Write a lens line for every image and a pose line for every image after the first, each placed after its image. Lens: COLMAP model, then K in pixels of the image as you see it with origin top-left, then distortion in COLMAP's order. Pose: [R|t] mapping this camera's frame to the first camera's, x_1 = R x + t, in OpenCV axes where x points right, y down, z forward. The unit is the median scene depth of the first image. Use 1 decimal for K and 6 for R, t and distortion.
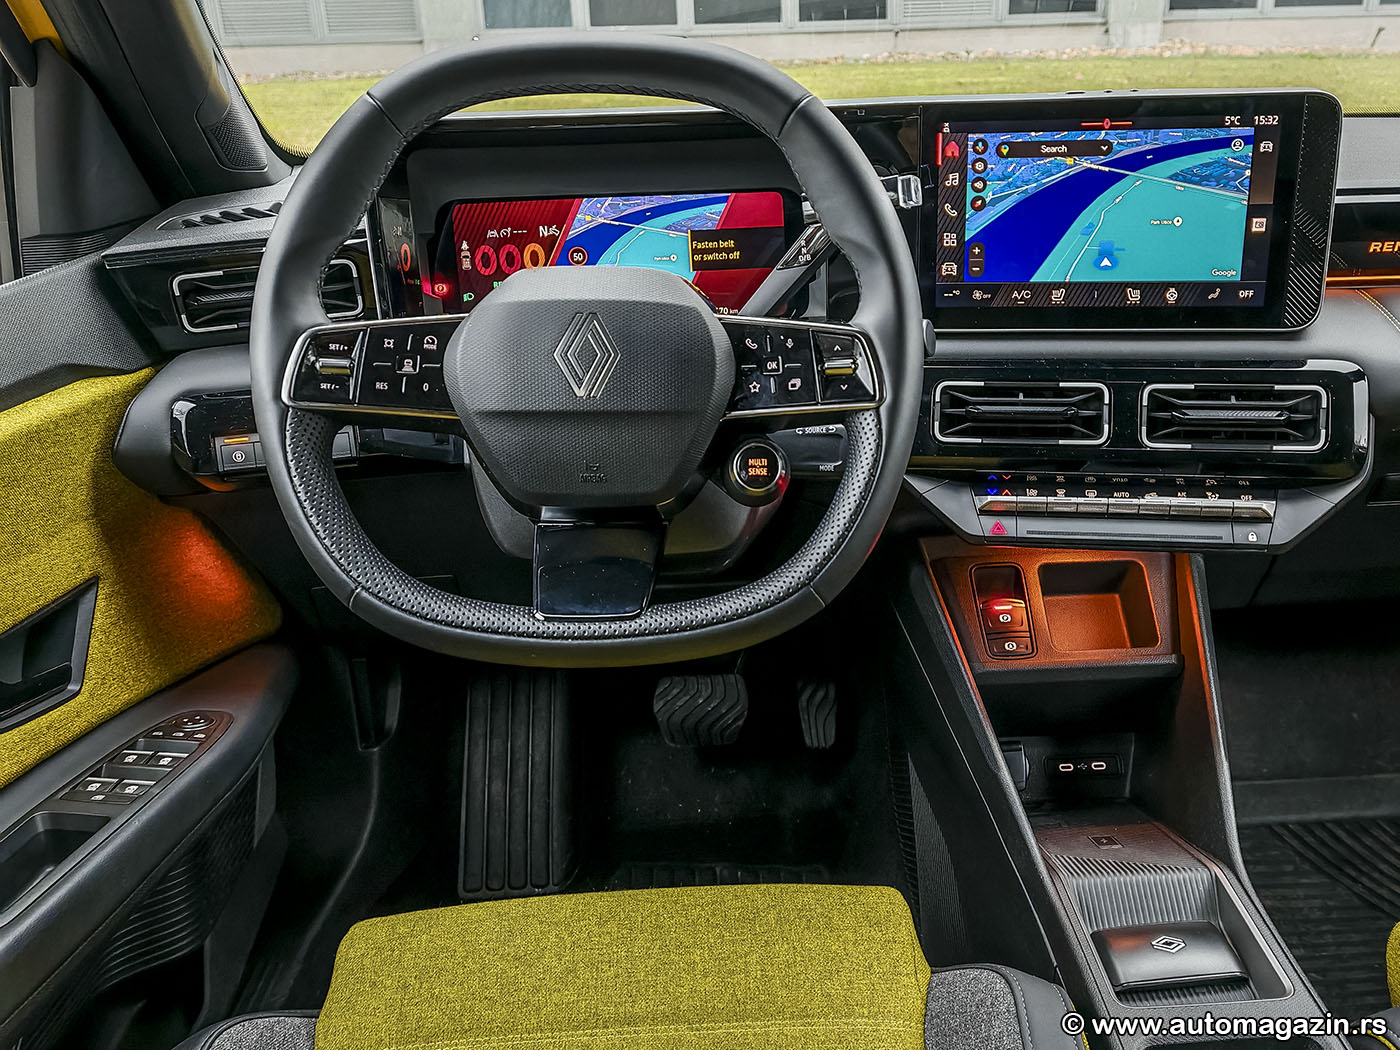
lens RADIAL K [[1191.3, 0, 779.1], [0, 1191.3, 487.2], [0, 0, 1]] dist [0.125954, -0.249242]
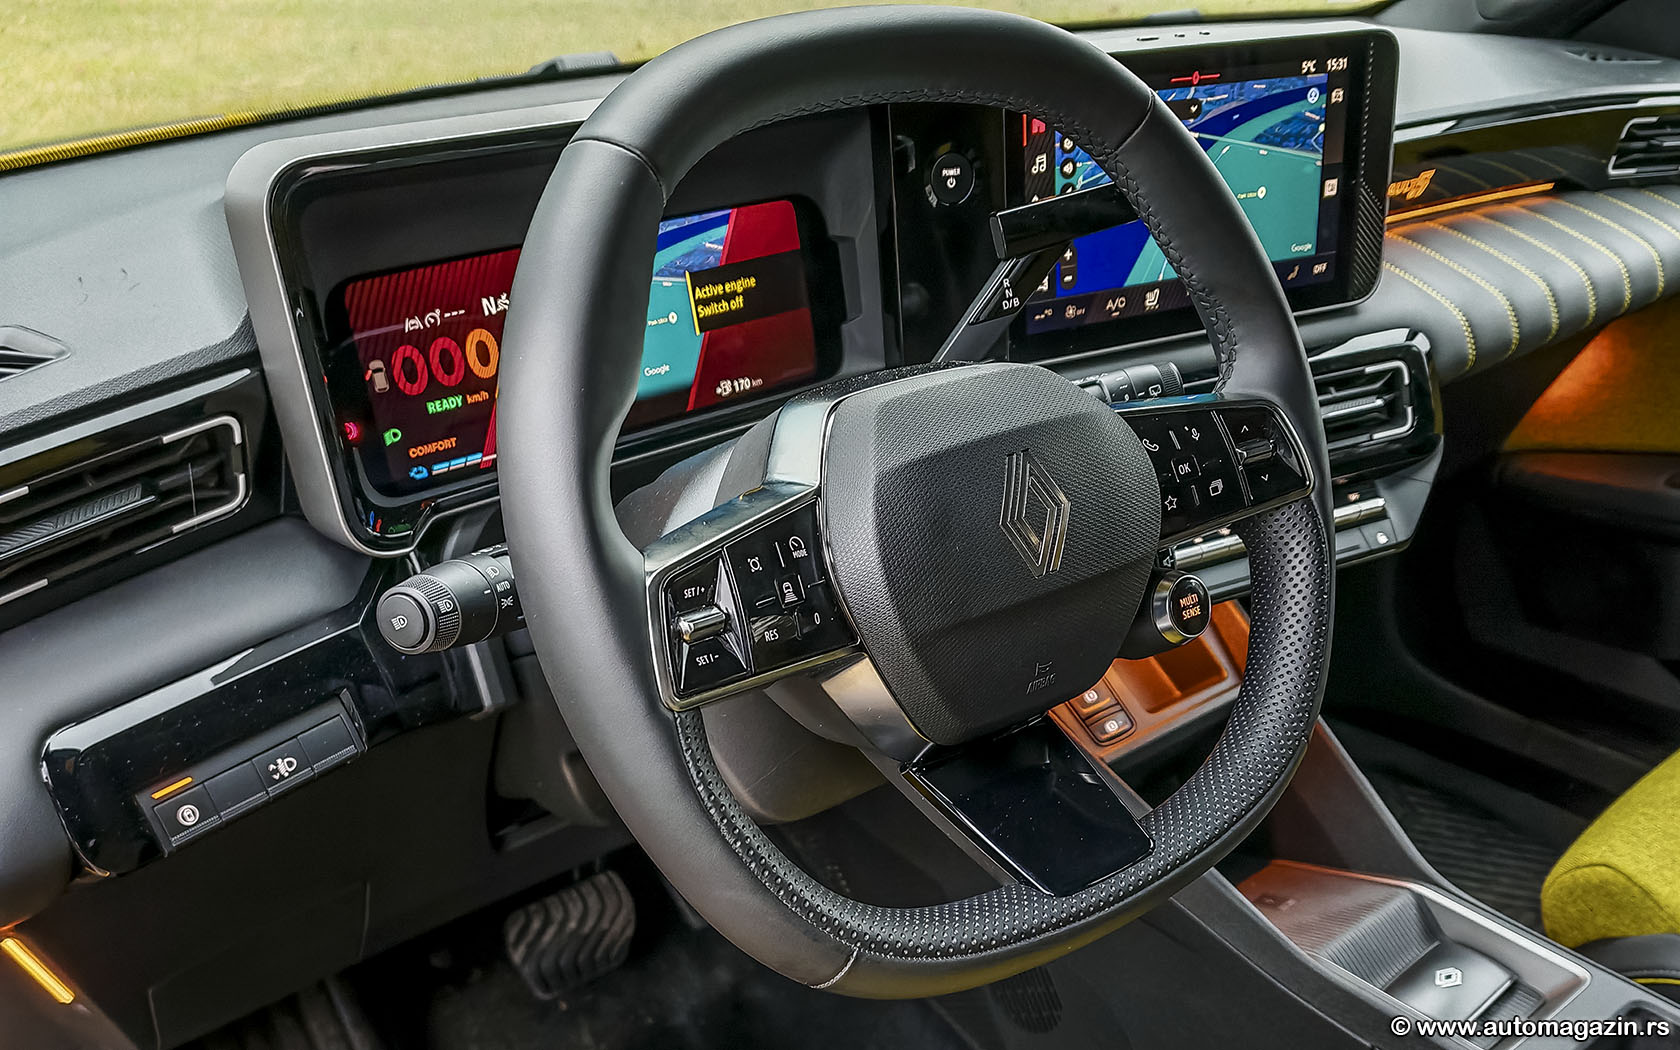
lens RADIAL K [[1524.4, 0, 921.6], [0, 1524.4, 686.5], [0, 0, 1]] dist [0.069534, -0.124152]
pose [[0.791161, -0.278837, 0.544348, -0.536606], [0.198262, 0.958891, 0.203027, -0.152948], [-0.578582, -0.052703, 0.813920, 0.242707]]
